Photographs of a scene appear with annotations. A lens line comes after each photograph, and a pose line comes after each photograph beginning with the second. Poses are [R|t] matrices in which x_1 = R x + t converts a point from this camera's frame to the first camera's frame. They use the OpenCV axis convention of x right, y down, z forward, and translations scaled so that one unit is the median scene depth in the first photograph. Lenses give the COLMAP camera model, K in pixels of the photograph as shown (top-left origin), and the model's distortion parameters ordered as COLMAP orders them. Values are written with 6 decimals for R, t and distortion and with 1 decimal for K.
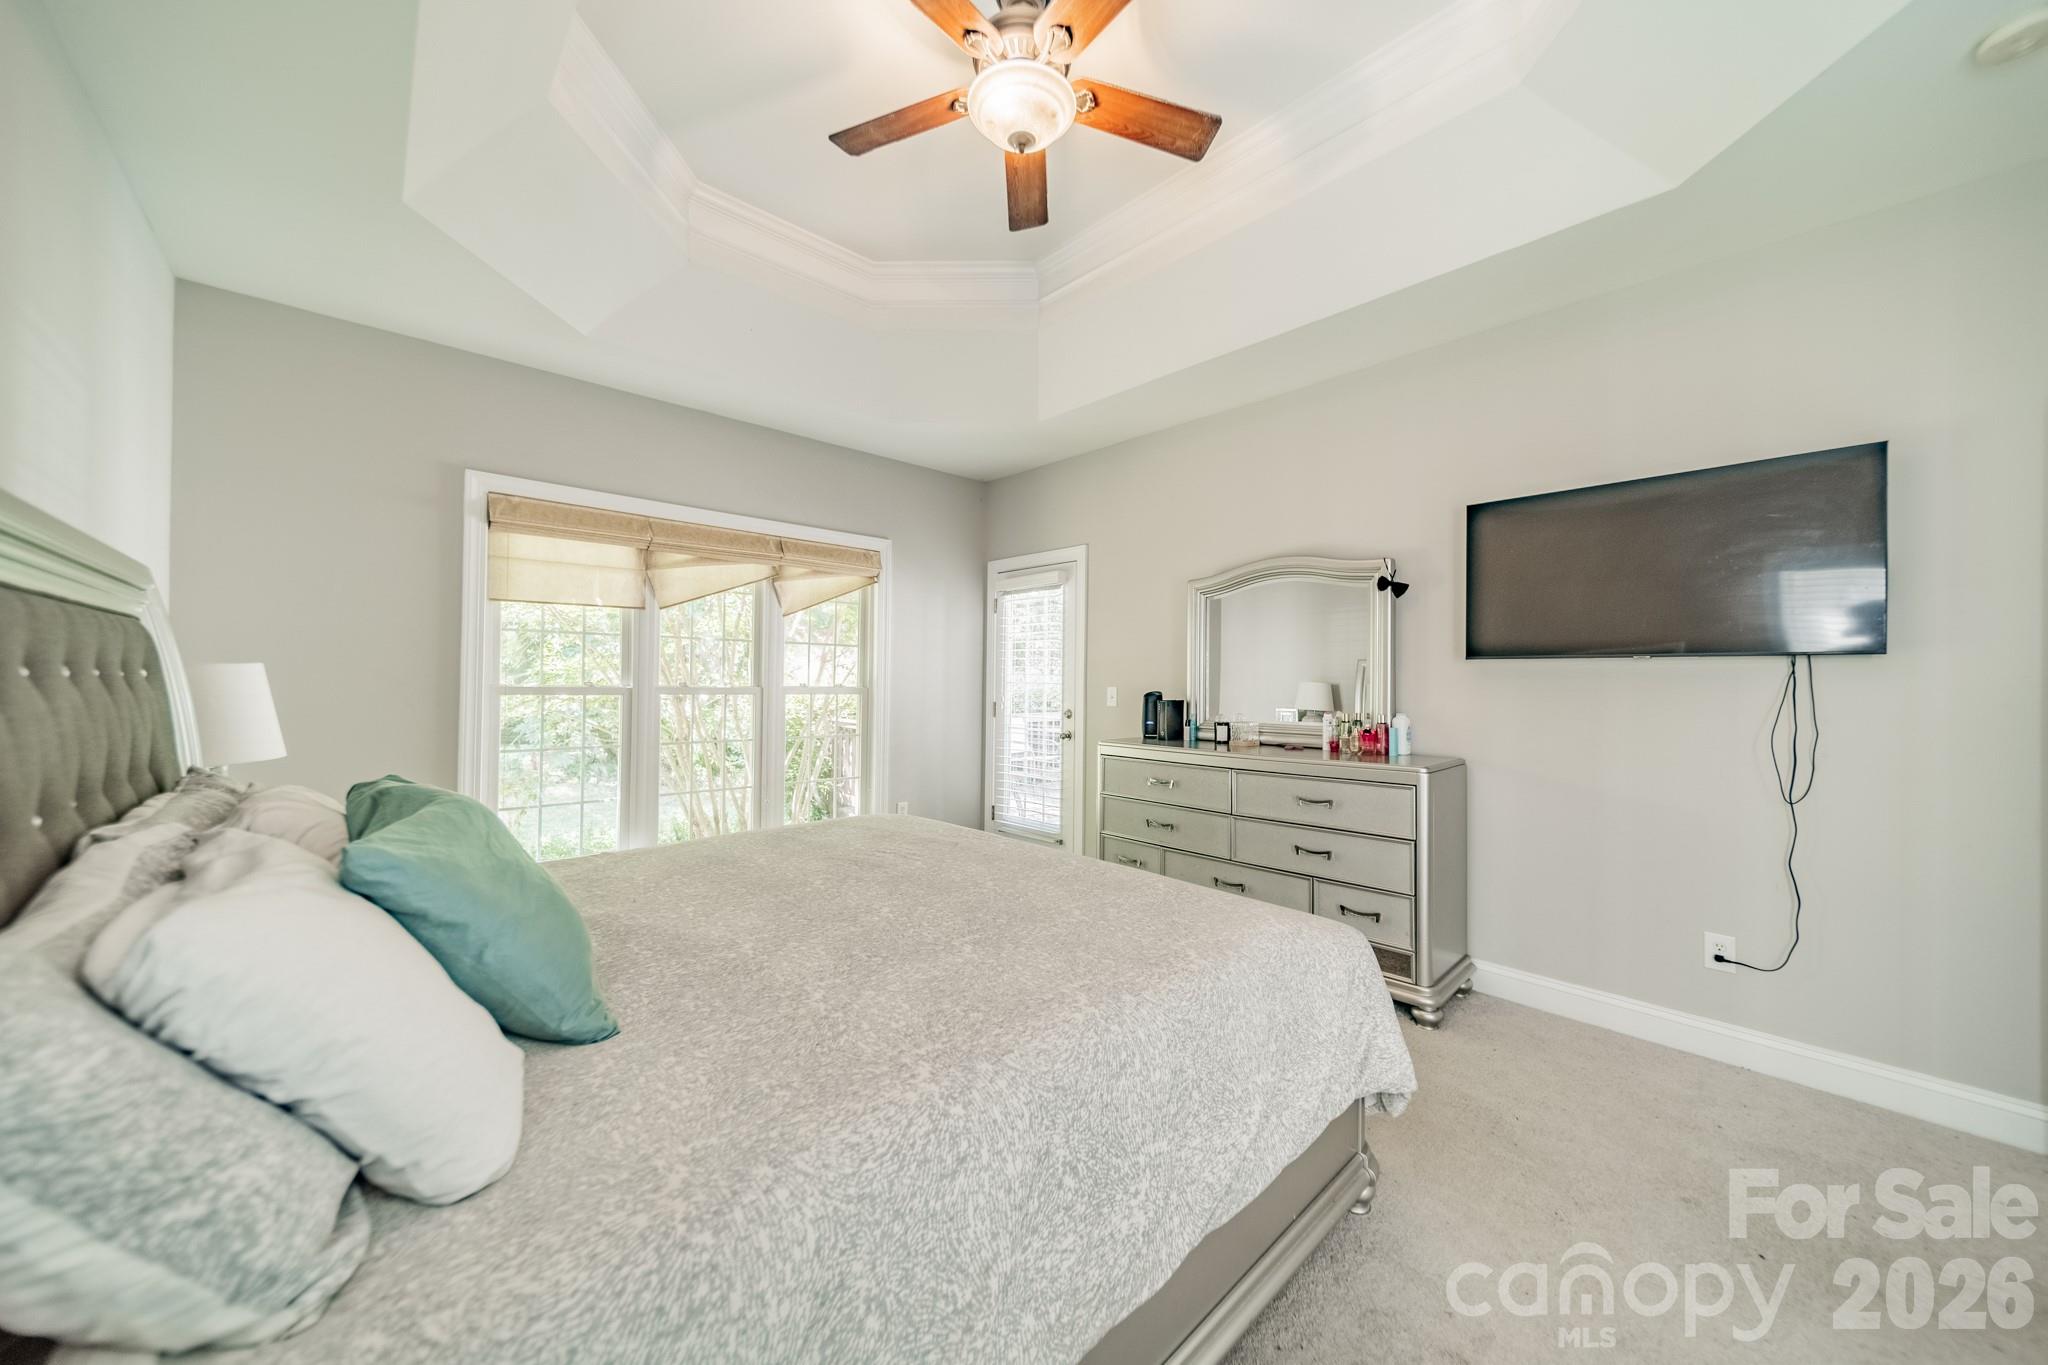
lens RADIAL K [[719.5, 0, 1030.0], [0, 719.5, 667.2], [0, 0, 1]] dist [0.006446, -0.000066]
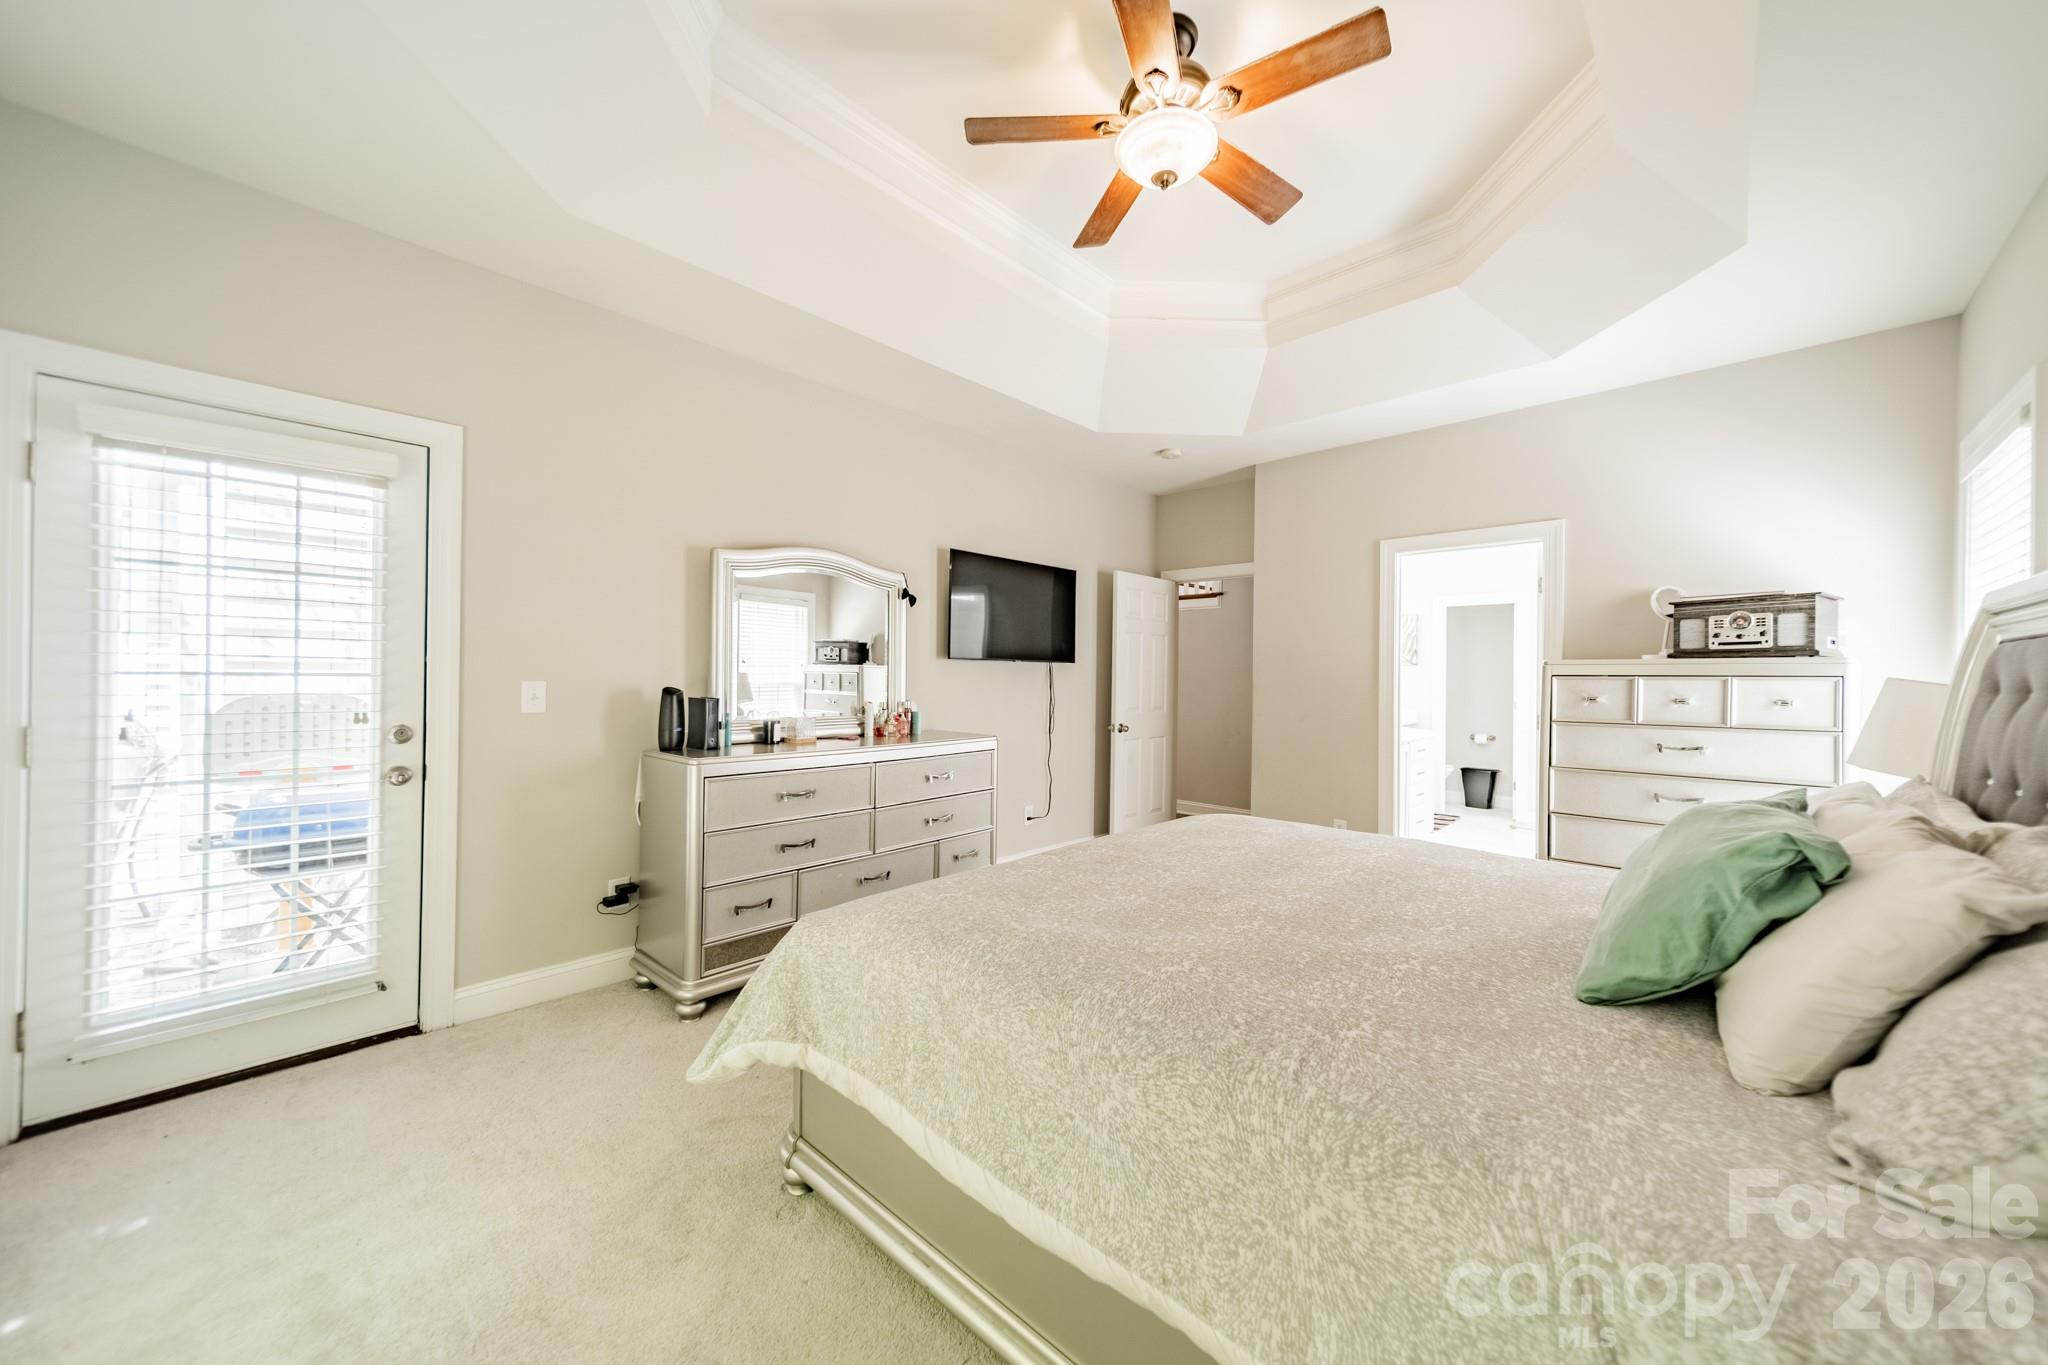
lens RADIAL K [[719.5, 0, 1031.0], [0, 719.5, 676.9], [0, 0, 1]] dist [0.006446, -0.000066]
pose [[-0.058858, -0.000195, 0.998266, -0.629975], [-0.021918, 0.999759, -0.001097, 0.017845], [-0.998026, -0.021945, -0.058848, 0.734462]]
